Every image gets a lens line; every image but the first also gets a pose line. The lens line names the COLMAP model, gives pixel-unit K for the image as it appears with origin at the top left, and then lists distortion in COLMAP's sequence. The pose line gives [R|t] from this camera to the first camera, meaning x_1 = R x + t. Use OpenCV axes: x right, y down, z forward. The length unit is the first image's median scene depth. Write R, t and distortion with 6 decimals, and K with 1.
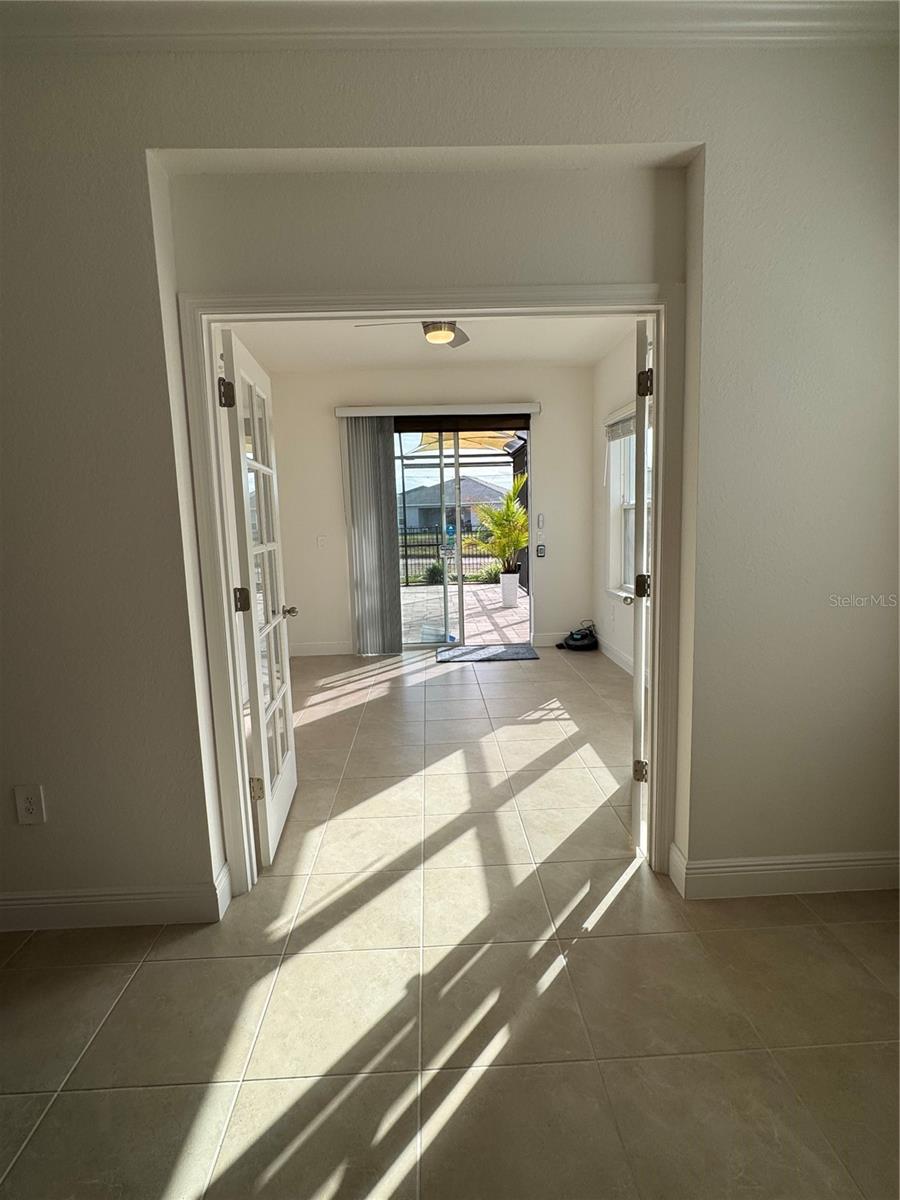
lens RADIAL K [[600.6, 0, 450.4], [0, 600.6, 601.6], [0, 0, 1]] dist [-0.002677, 0.000368]
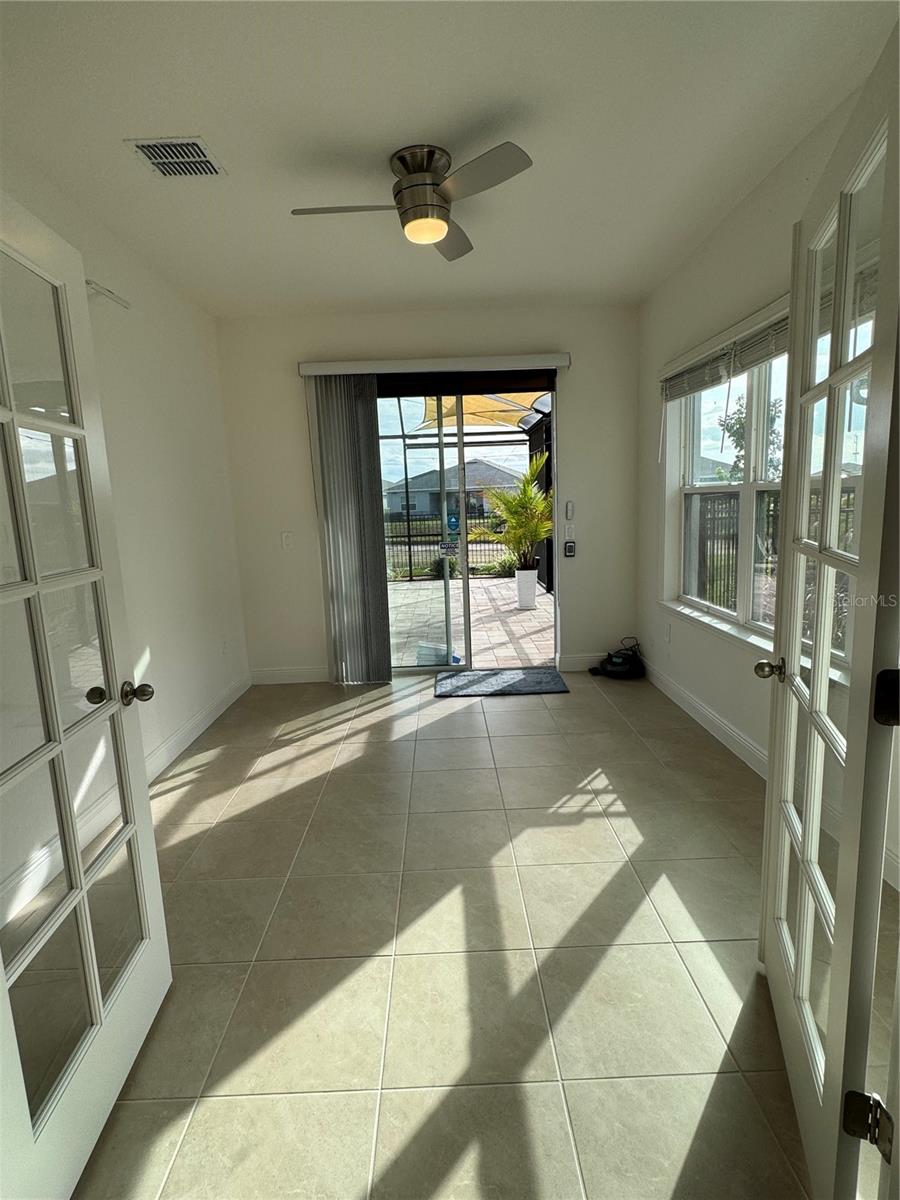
lens RADIAL K [[600.6, 0, 452.6], [0, 600.6, 600.2], [0, 0, 1]] dist [-0.002677, 0.000368]
pose [[0.999823, -0.005635, -0.017933, 0.014182], [0.006054, 0.999708, 0.023390, -0.039584], [0.017796, -0.023494, 0.999566, 0.234874]]
